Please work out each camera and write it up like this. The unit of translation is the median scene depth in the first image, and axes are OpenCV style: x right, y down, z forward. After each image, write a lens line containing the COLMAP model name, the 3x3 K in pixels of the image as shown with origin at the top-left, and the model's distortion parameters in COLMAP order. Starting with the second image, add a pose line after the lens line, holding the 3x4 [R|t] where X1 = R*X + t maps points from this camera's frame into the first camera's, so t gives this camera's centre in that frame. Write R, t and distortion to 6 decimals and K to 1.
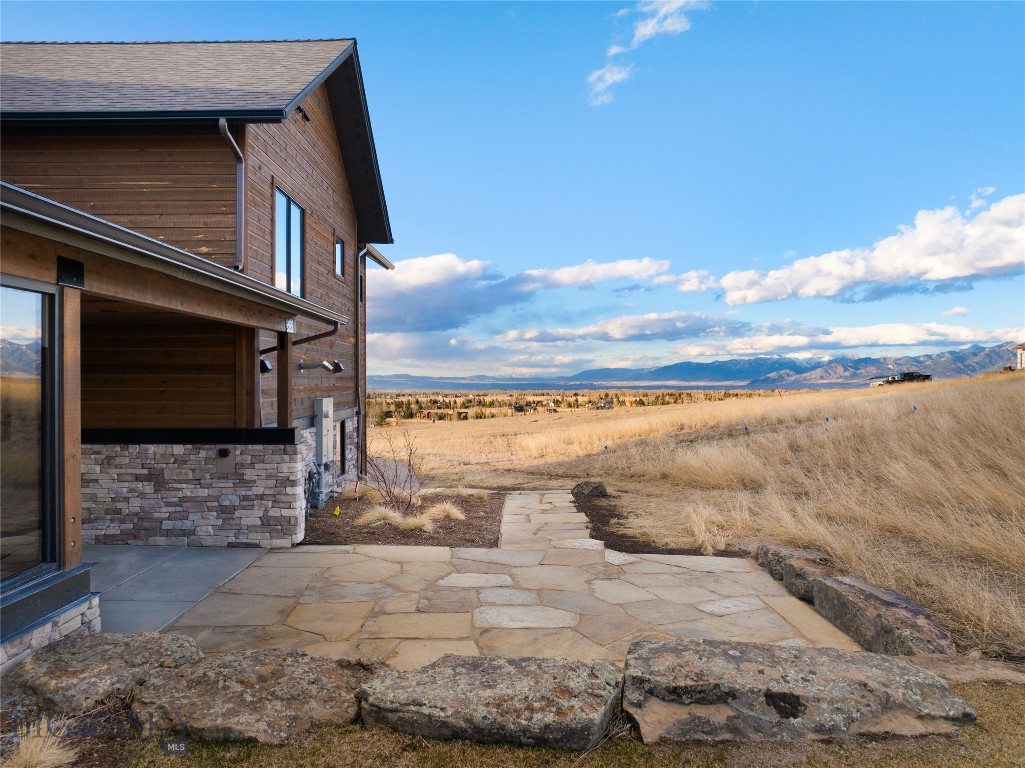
lens RADIAL K [[723.6, 0, 512.0], [0, 723.6, 374.7], [0, 0, 1]] dist [-0.036244, -0.004244]
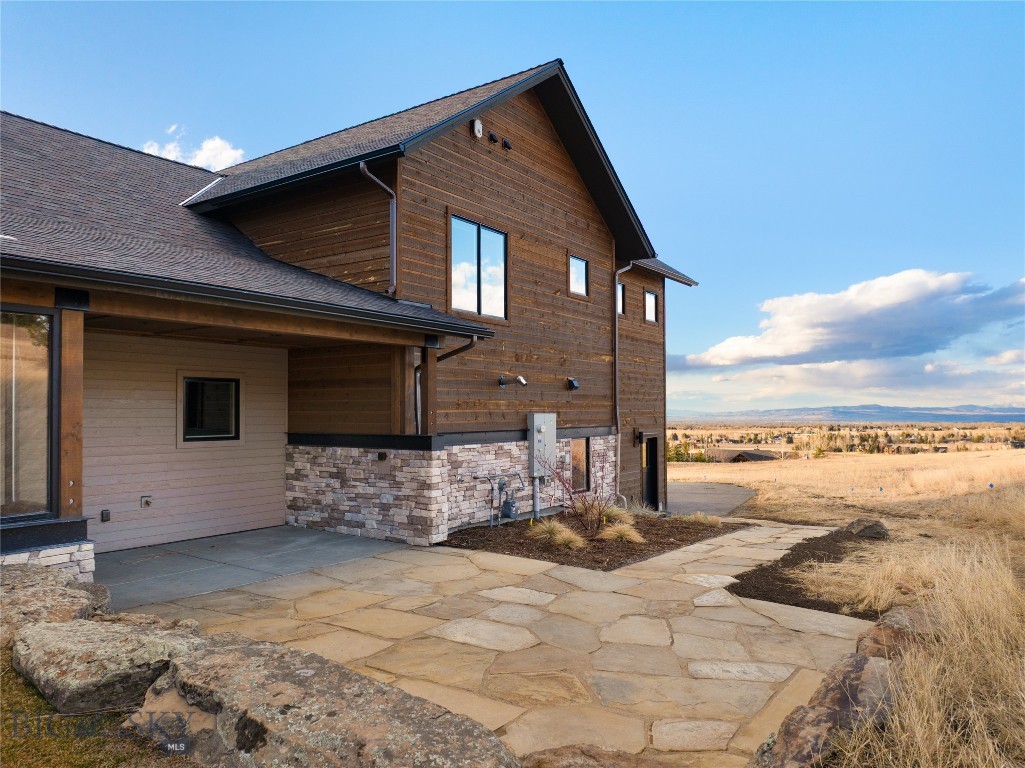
lens RADIAL K [[723.6, 0, 516.9], [0, 723.6, 390.7], [0, 0, 1]] dist [-0.036244, -0.004244]
pose [[0.821313, -0.018043, -0.570192, 0.420862], [0.005958, 0.999717, -0.023052, 0.033231], [0.570447, 0.015536, 0.821188, 0.187598]]
